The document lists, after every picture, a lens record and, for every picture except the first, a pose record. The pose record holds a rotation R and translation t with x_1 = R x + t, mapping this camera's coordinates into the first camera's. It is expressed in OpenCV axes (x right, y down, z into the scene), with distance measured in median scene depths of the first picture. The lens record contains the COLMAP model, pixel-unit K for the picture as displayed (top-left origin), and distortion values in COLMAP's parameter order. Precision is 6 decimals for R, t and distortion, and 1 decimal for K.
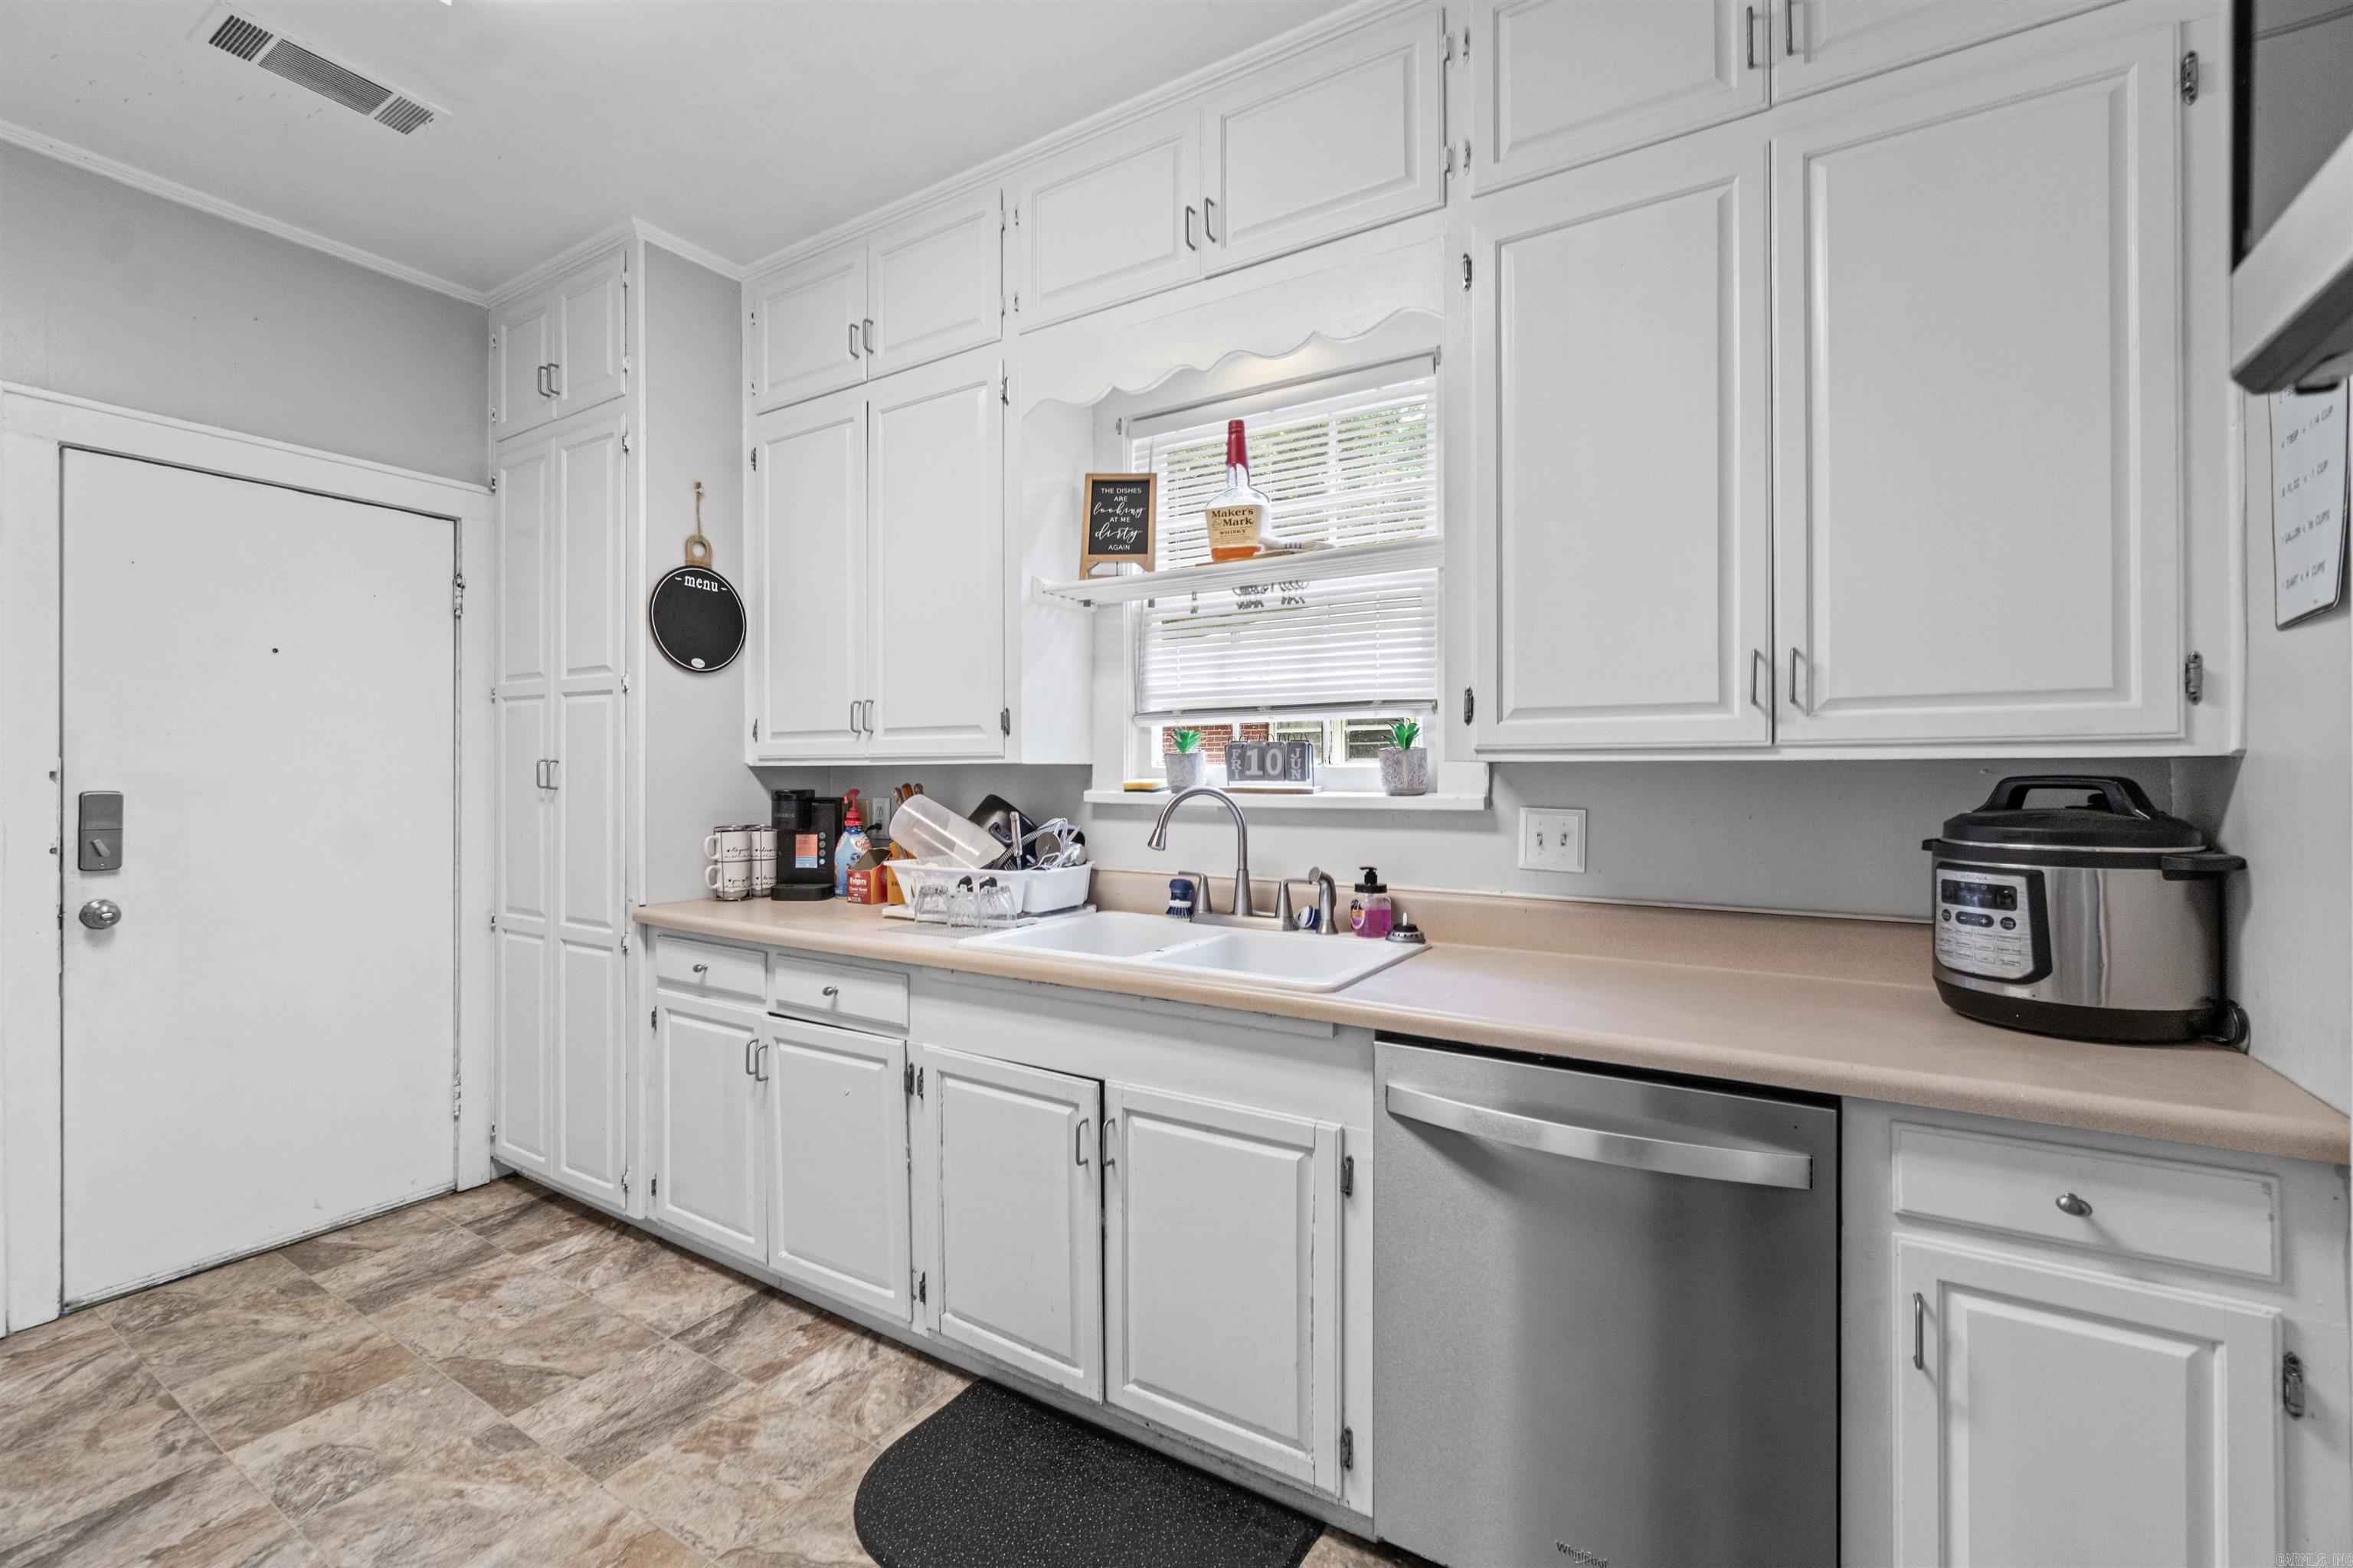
lens RADIAL K [[1011.4, 0, 1140.2], [0, 1011.4, 777.6], [0, 0, 1]] dist [0.002754, -0.000116]
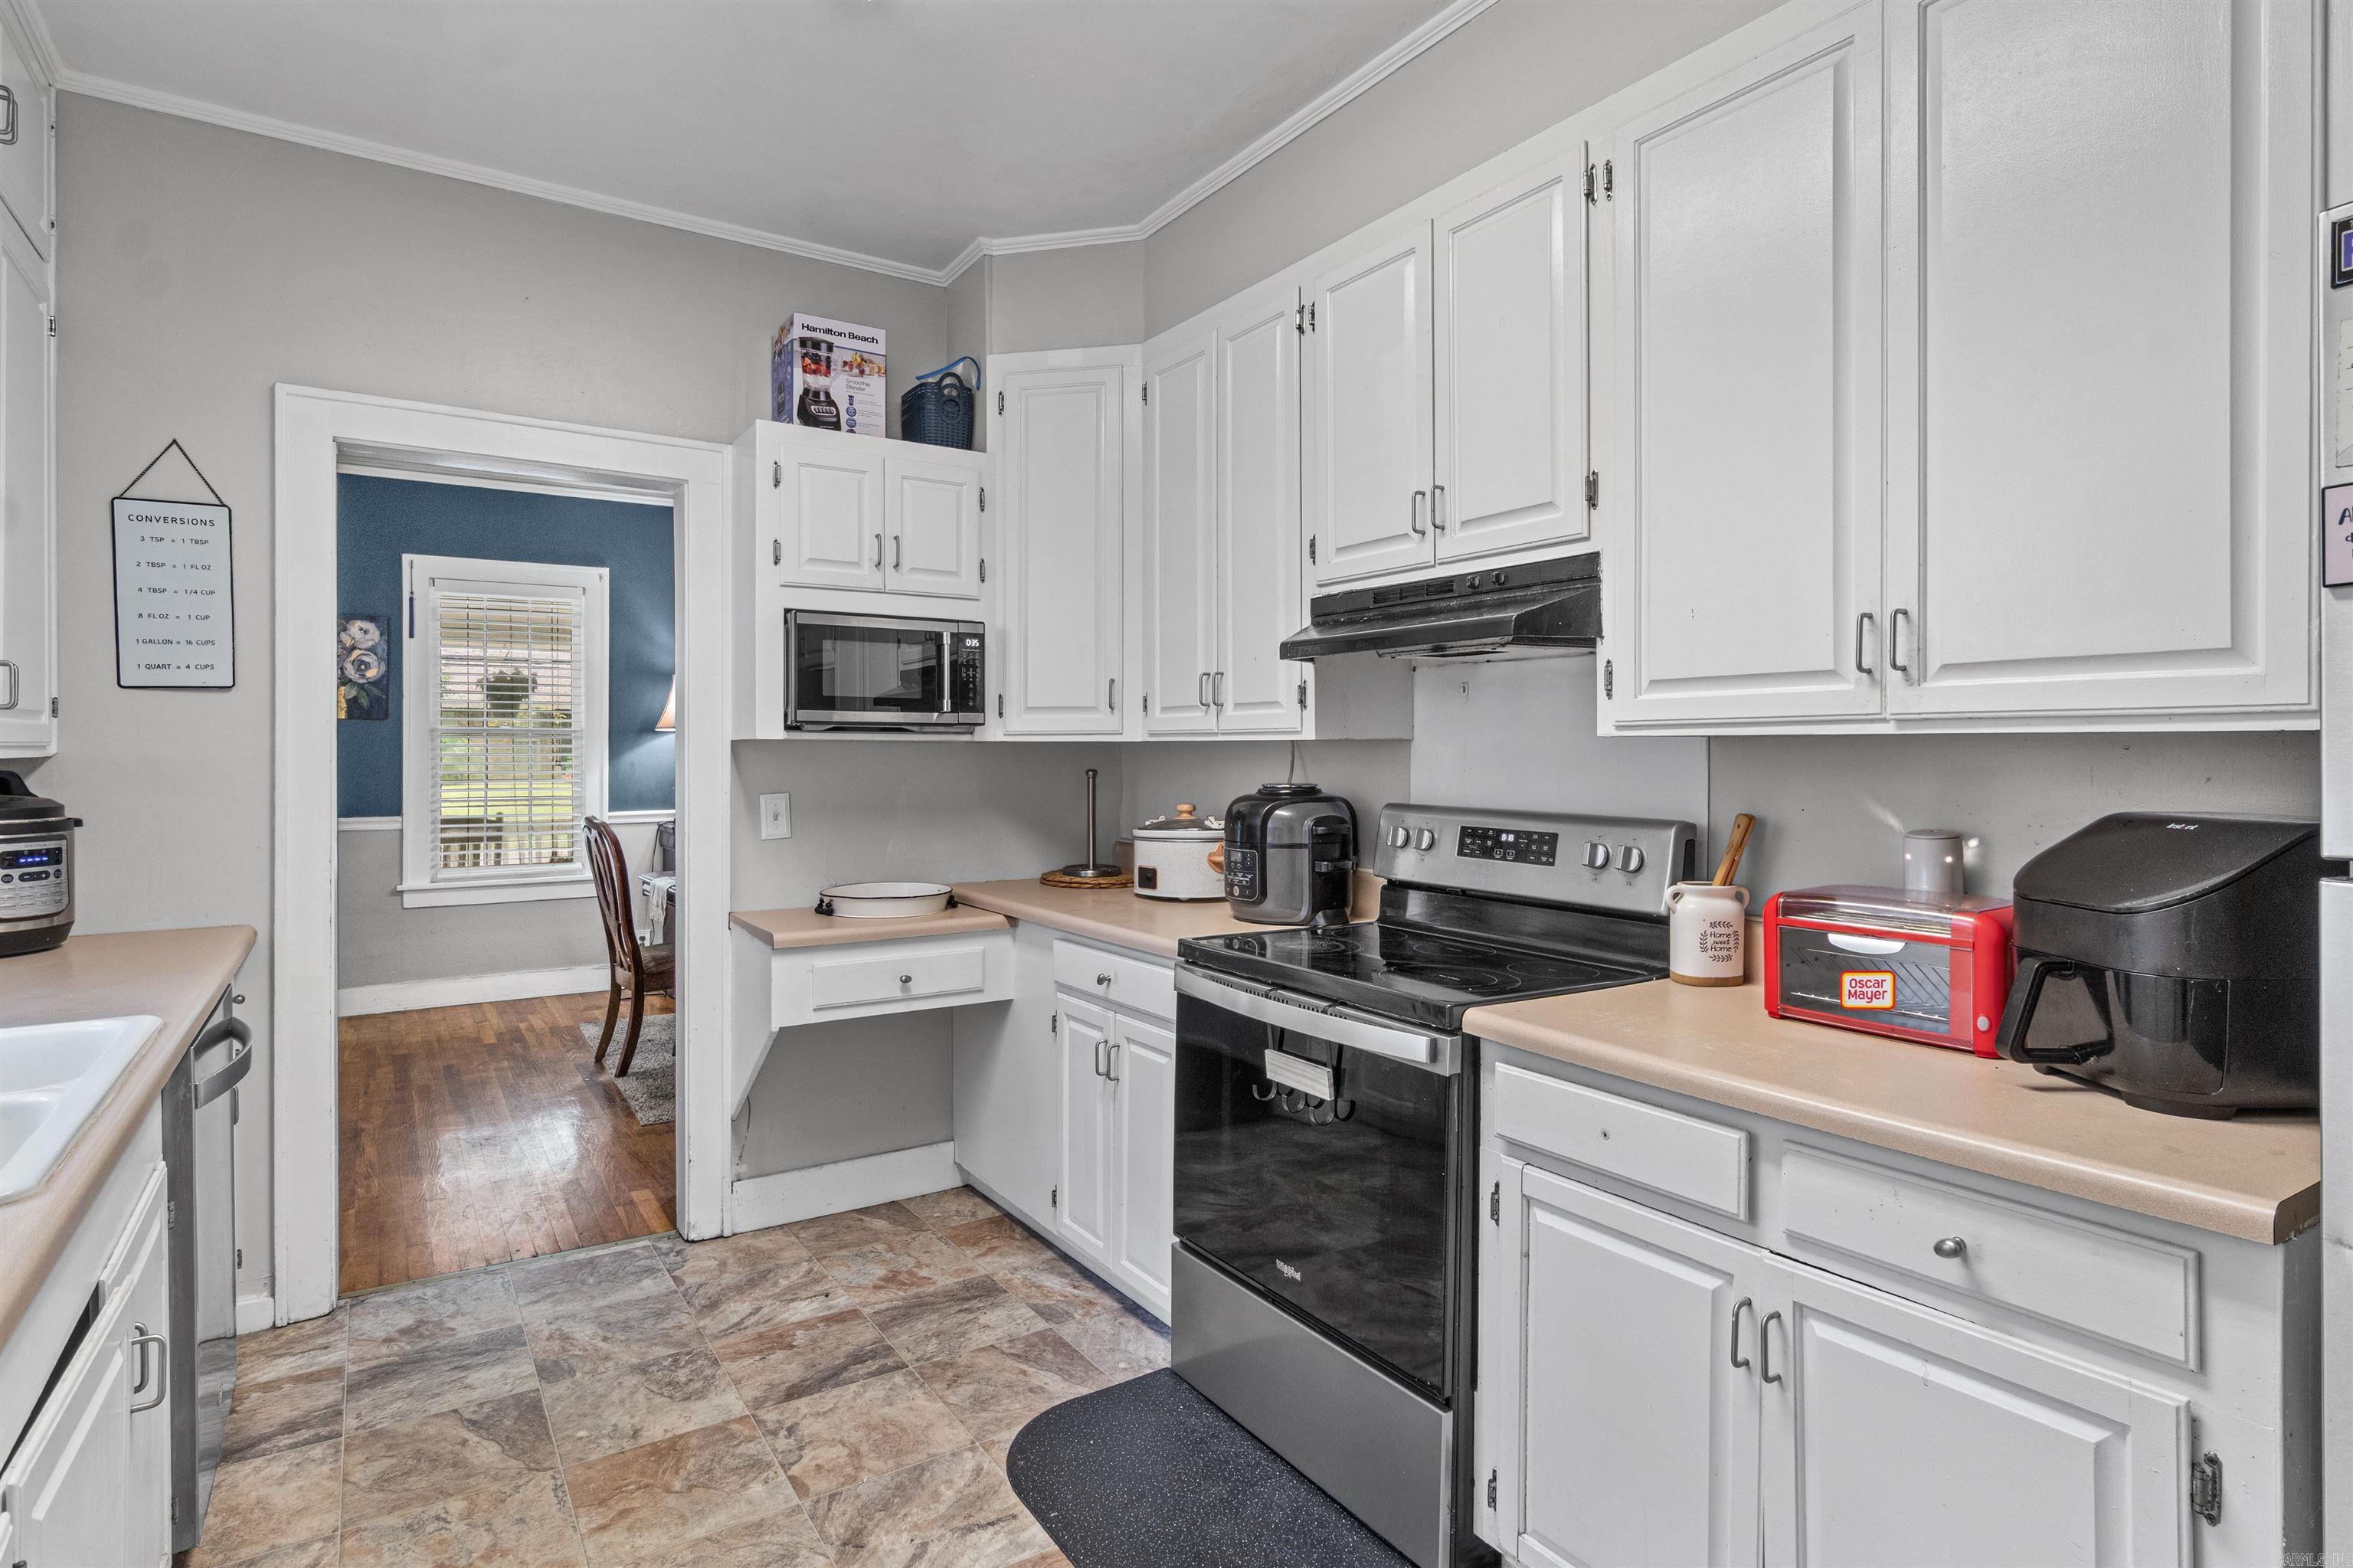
lens RADIAL K [[1182.6, 0, 1161.8], [0, 1182.6, 762.4], [0, 0, 1]] dist [-0.029225, -0.001419]
pose [[-0.919416, -0.004507, 0.393261, -1.501973], [0.000205, 0.999929, 0.011940, -0.018636], [-0.393287, 0.011058, -0.919349, 1.645950]]
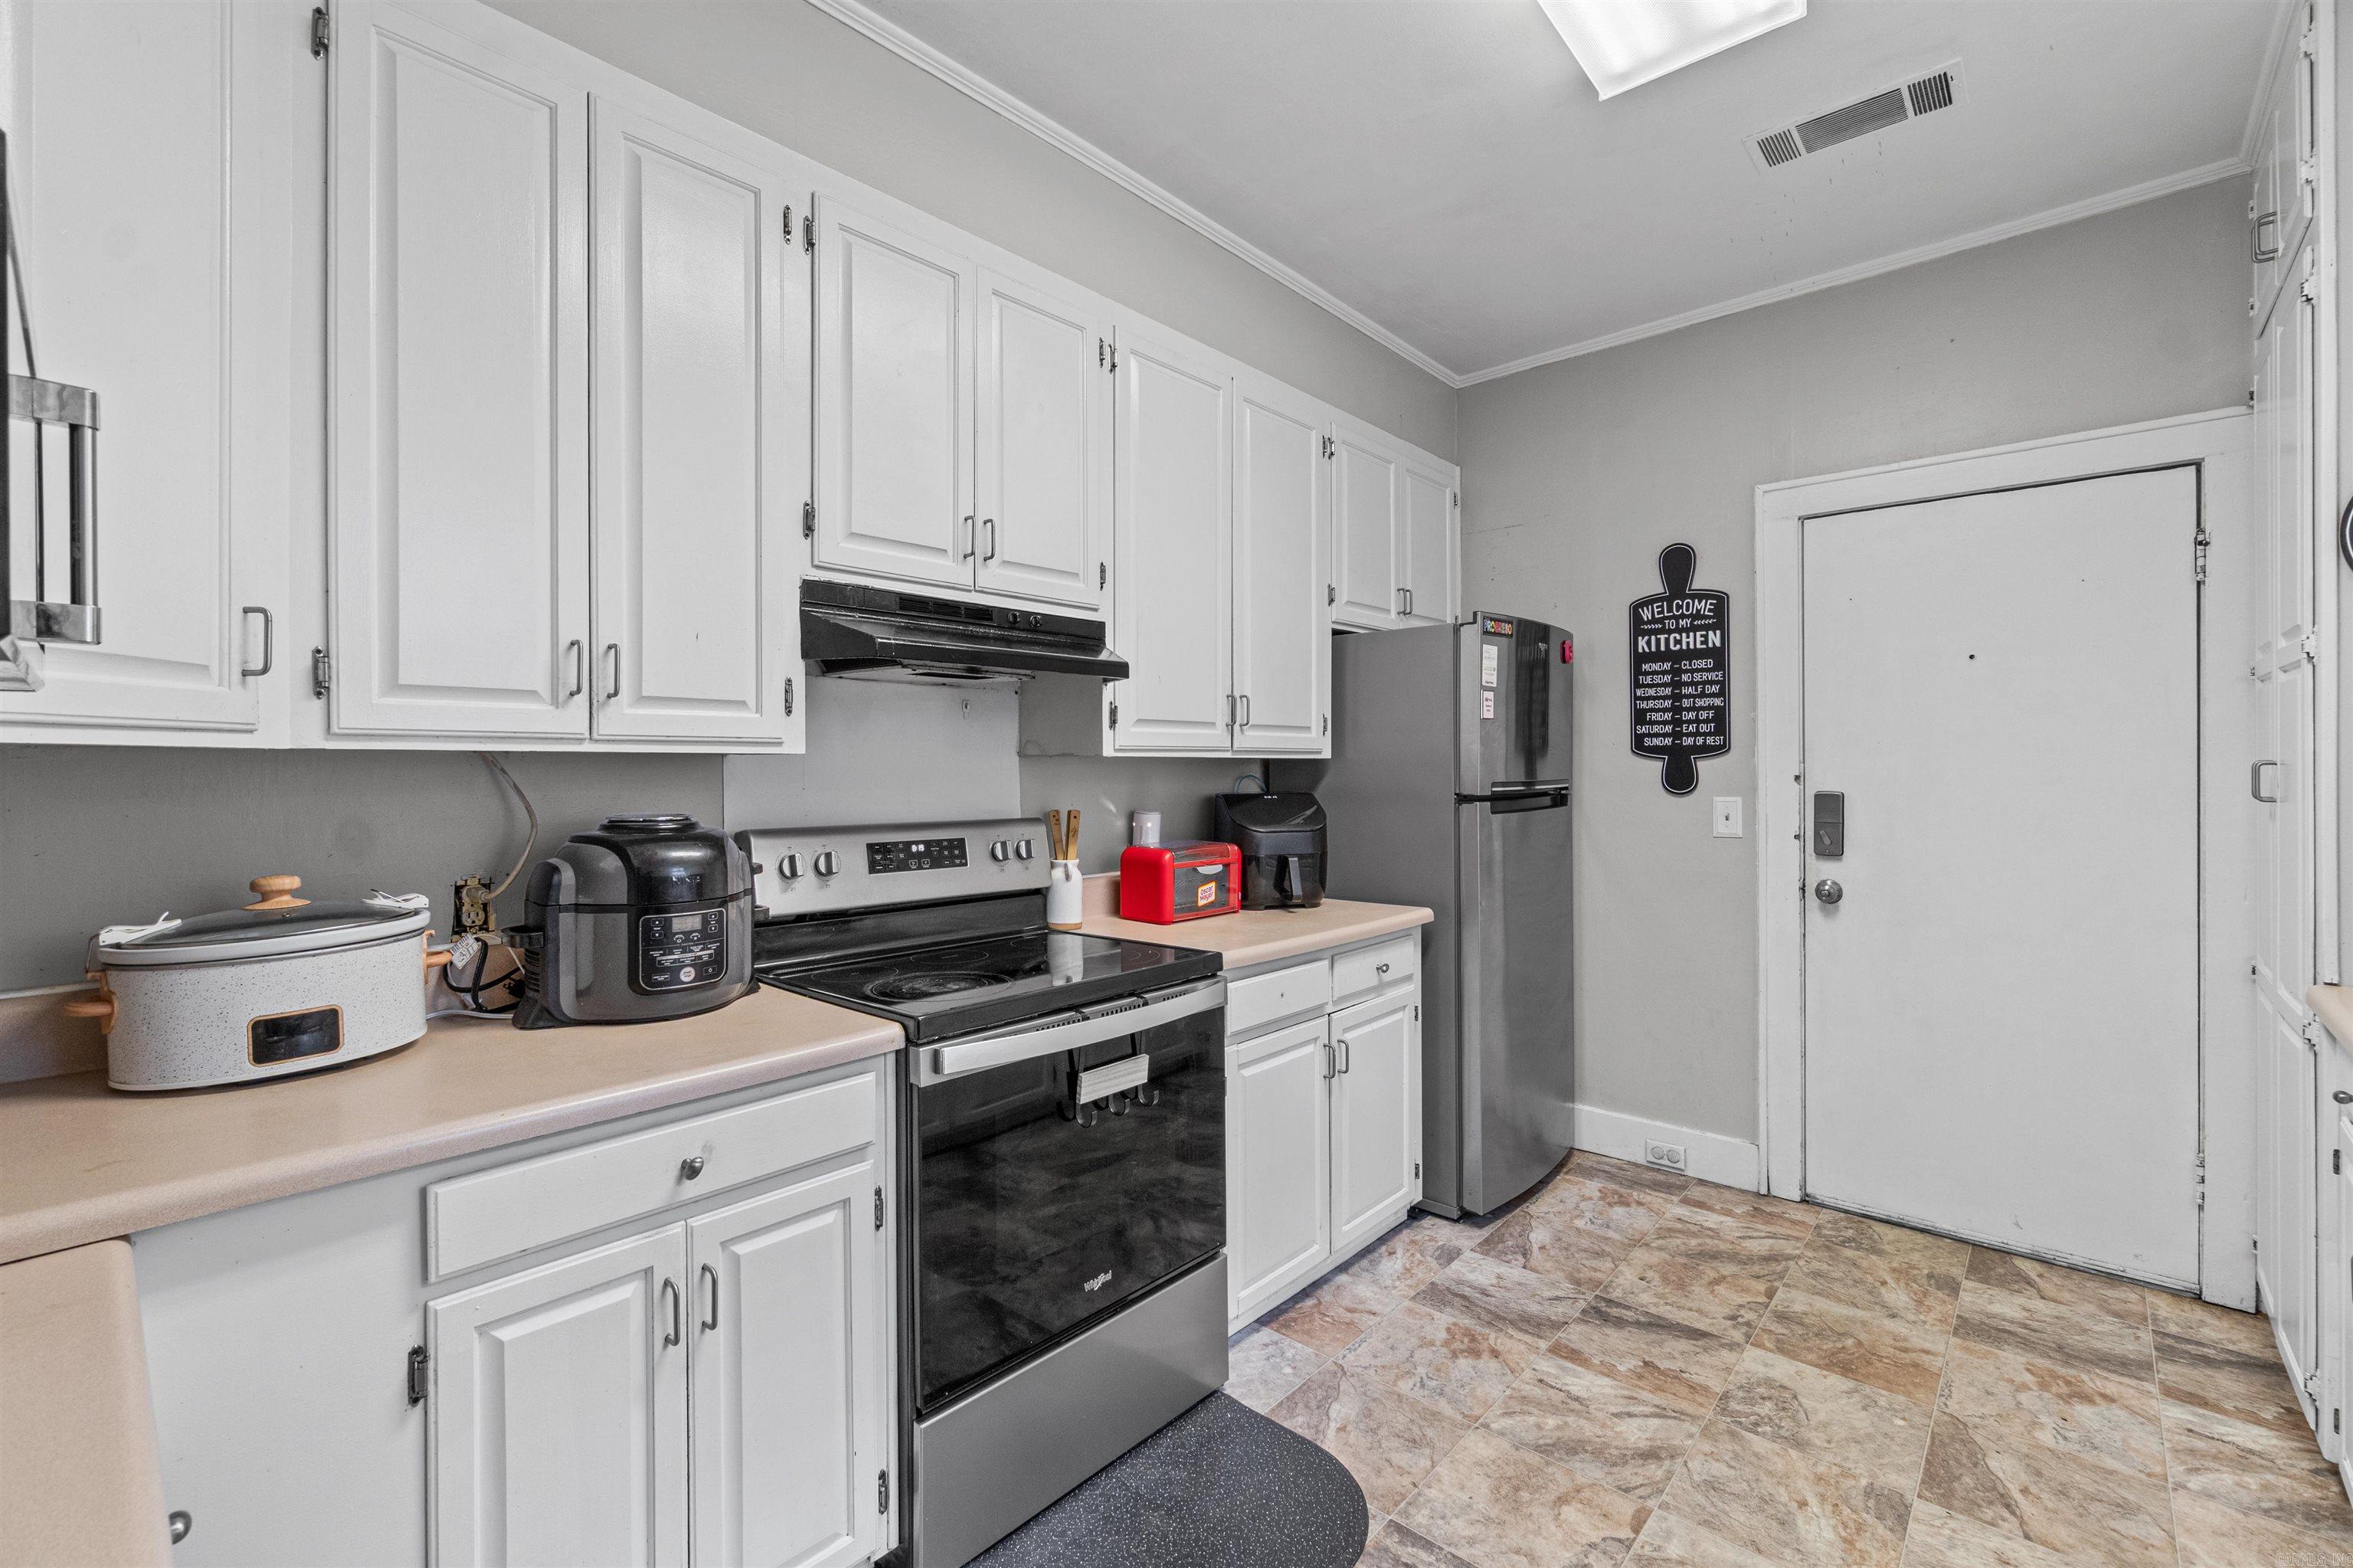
lens RADIAL K [[1011.4, 0, 1173.8], [0, 1011.4, 773.8], [0, 0, 1]] dist [0.002754, -0.000116]
pose [[-0.151719, 0.009086, -0.988382, 0.327266], [-0.000587, 0.999957, 0.009282, -0.019625], [0.988423, 0.001989, -0.151707, 0.431541]]
